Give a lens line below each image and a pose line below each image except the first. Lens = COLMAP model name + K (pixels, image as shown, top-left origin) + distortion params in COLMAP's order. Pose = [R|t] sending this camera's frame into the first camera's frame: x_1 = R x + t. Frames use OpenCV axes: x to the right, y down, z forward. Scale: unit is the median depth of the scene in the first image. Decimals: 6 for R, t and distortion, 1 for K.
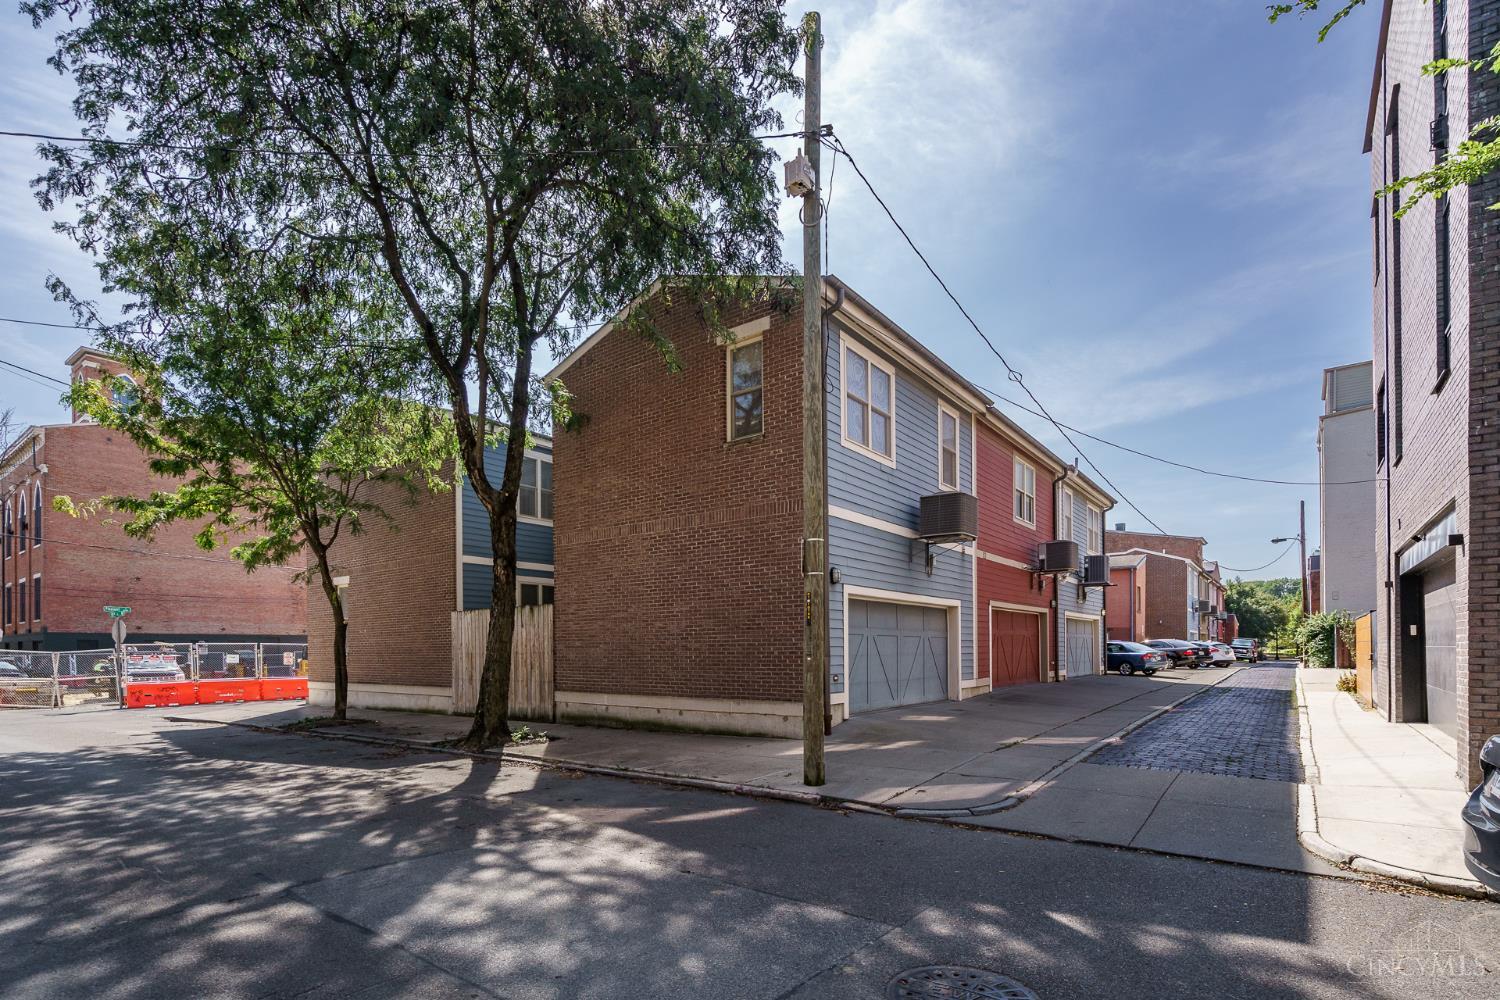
lens RADIAL K [[701.5, 0, 683.0], [0, 701.5, 658.5], [0, 0, 1]] dist [0.001447, 0.000124]
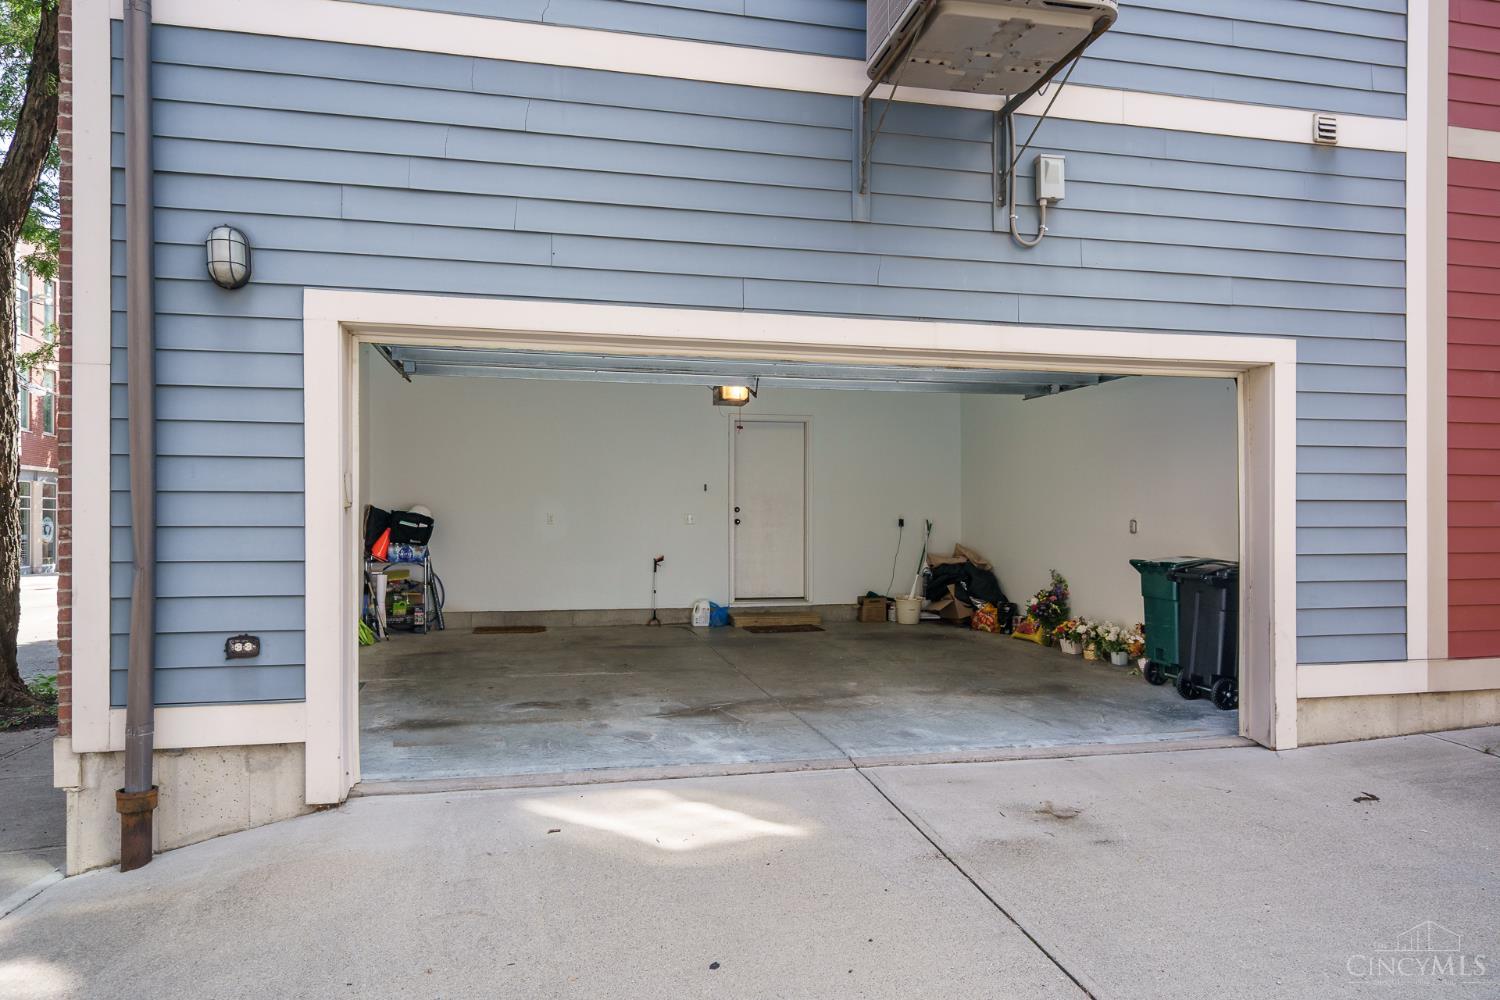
lens RADIAL K [[1042.1, 0, 750.0], [0, 1042.1, 500.0], [0, 0, 1]] dist [0.000291, -0.000569]
pose [[0.820613, 0.010085, -0.571395, 0.449565], [-0.016773, 0.999839, -0.006442, -0.021127], [0.571238, 0.014870, 0.820650, 0.596913]]
